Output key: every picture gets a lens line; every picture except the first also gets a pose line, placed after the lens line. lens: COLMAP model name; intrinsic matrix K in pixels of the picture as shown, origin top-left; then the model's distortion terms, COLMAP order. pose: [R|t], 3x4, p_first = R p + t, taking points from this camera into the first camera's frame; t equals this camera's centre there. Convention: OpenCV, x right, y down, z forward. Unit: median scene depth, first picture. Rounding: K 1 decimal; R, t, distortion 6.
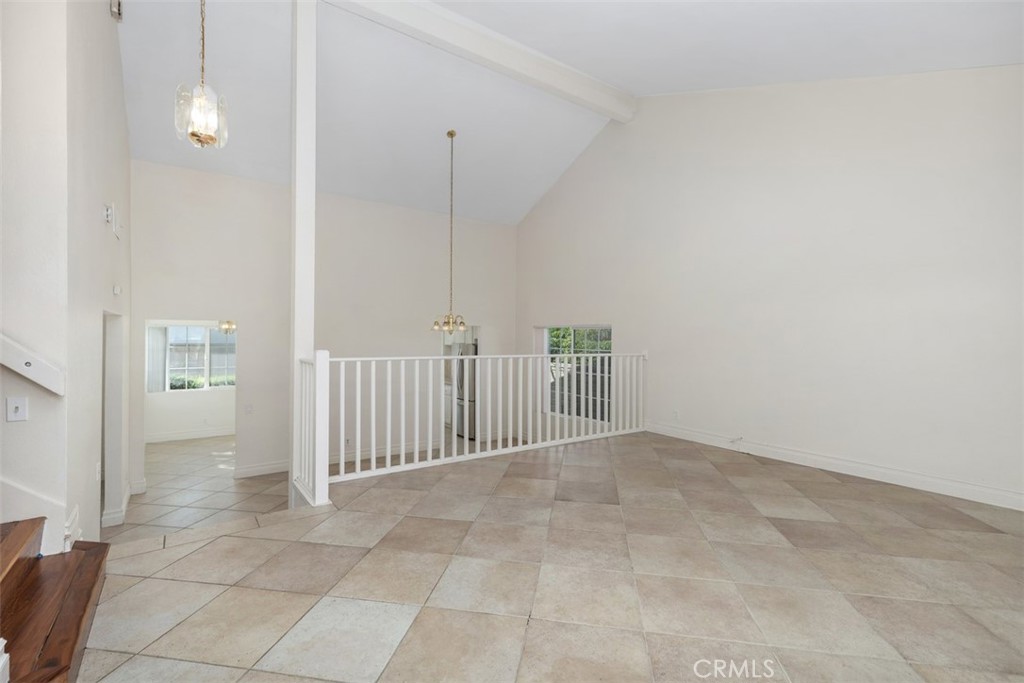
lens RADIAL K [[471.2, 0, 509.6], [0, 471.2, 341.5], [0, 0, 1]] dist [0.004735, 0.000234]
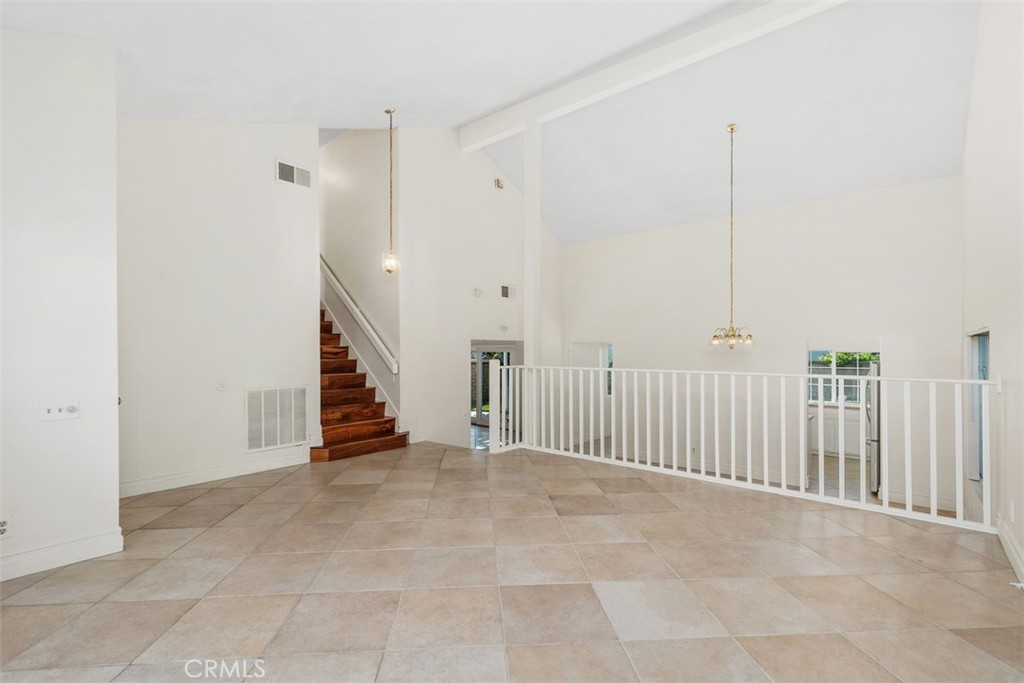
lens RADIAL K [[471.2, 0, 513.0], [0, 471.2, 347.4], [0, 0, 1]] dist [0.004735, 0.000234]
pose [[0.246980, -0.008458, -0.968984, 1.127372], [-0.008708, 0.999902, -0.010947, -0.005784], [0.968982, 0.011141, 0.246882, 0.607704]]
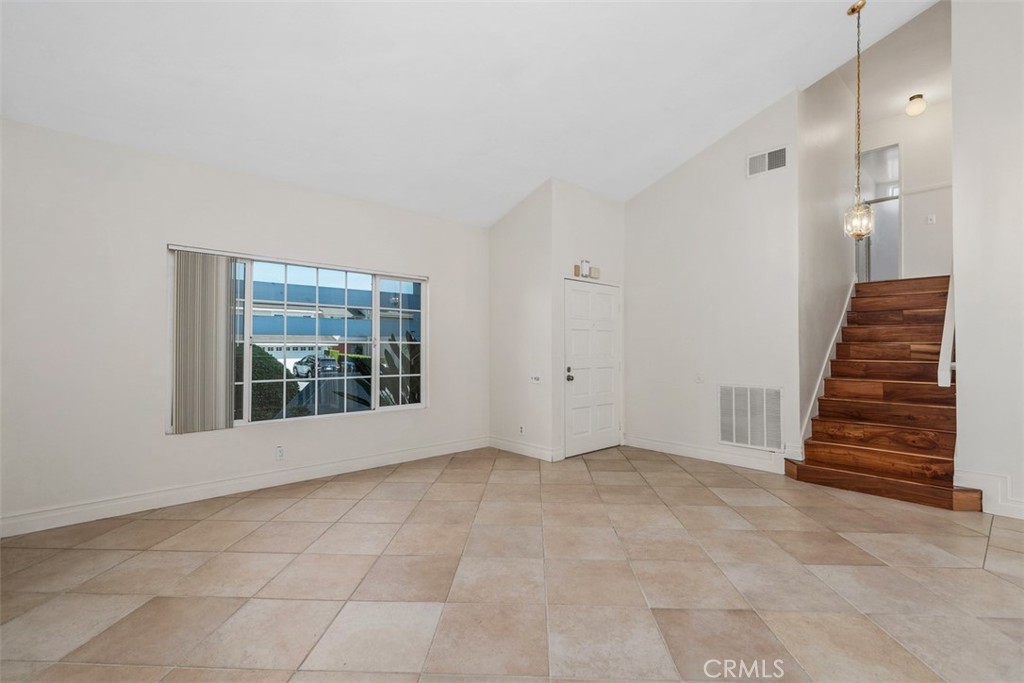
lens RADIAL K [[471.2, 0, 511.7], [0, 471.2, 339.4], [0, 0, 1]] dist [0.004735, 0.000234]
pose [[-0.993049, -0.006741, -0.117508, 0.472561], [-0.005858, 0.999952, -0.007857, -0.016510], [0.117555, -0.007114, -0.993041, 1.529907]]
